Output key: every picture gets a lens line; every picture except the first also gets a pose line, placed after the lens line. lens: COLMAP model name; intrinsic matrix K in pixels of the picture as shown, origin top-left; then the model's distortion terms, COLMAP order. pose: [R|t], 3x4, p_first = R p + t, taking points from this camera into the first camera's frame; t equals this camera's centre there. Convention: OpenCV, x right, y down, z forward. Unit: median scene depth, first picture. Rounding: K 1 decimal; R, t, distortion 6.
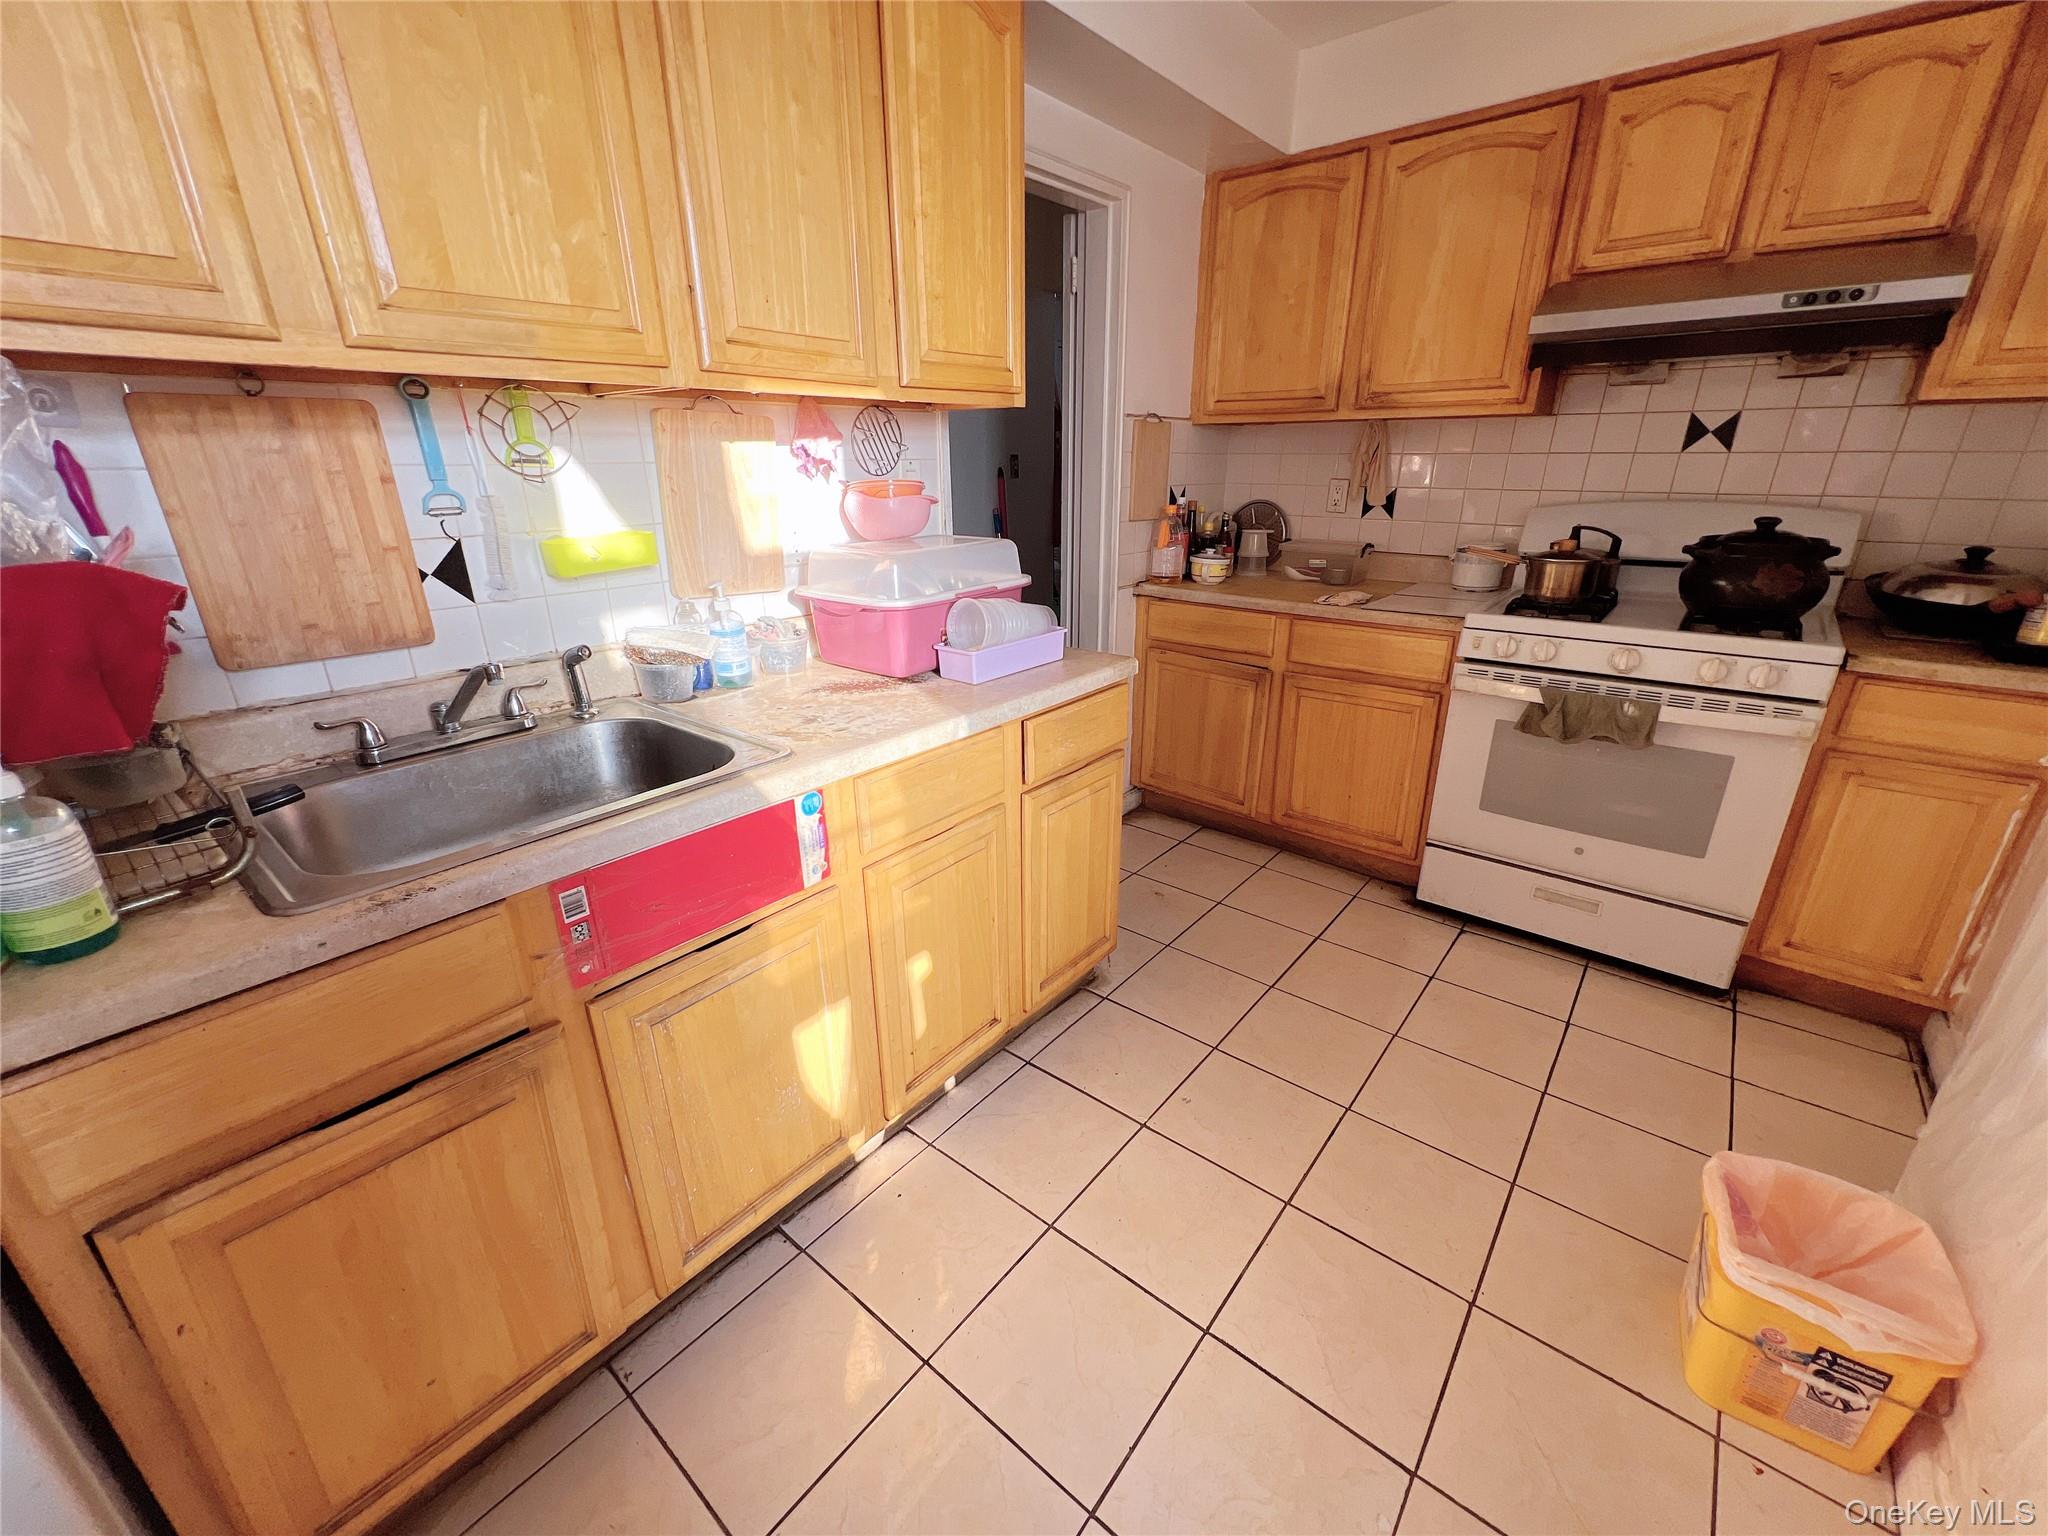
lens RADIAL K [[814.8, 0, 1024.0], [0, 814.8, 768.0], [0, 0, 1]] dist [-0.000362, 0.000109]
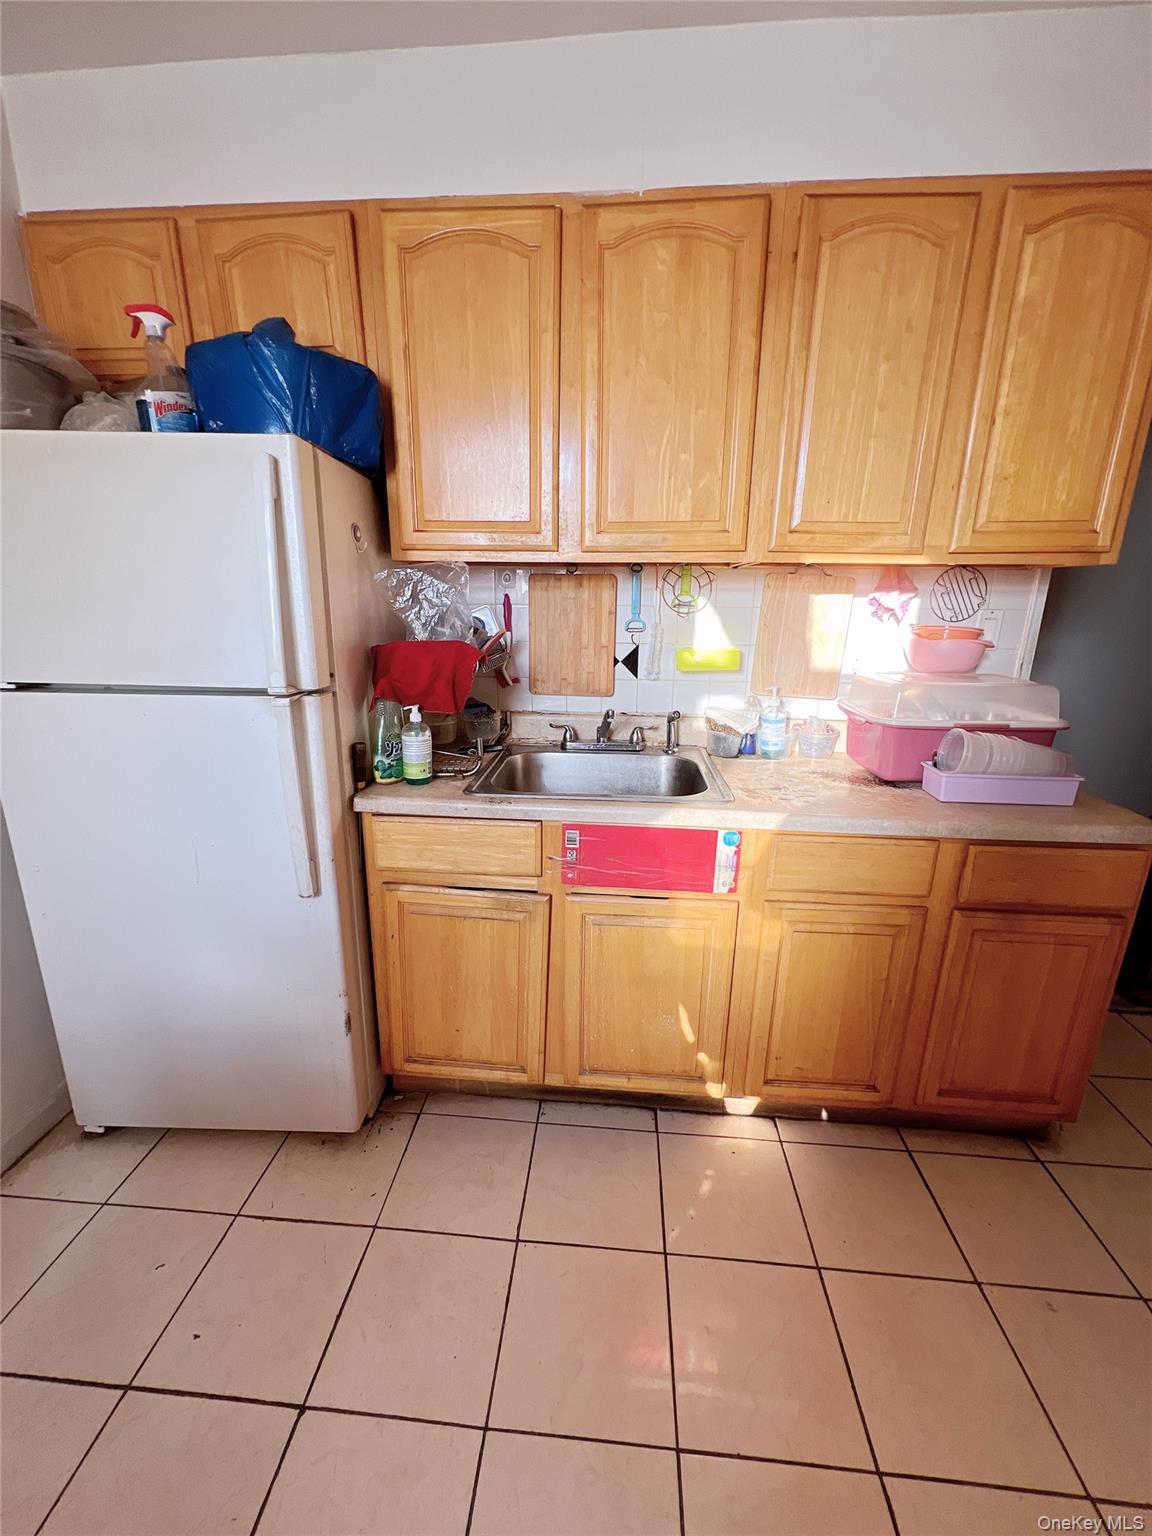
lens RADIAL K [[611.1, 0, 576.0], [0, 611.1, 768.0], [0, 0, 1]] dist [-0.000362, 0.000109]
pose [[0.583307, 0.233557, -0.777949, 0.357715], [-0.302991, 0.951203, 0.058388, -0.050154], [0.753624, 0.201654, 0.625609, 0.076319]]
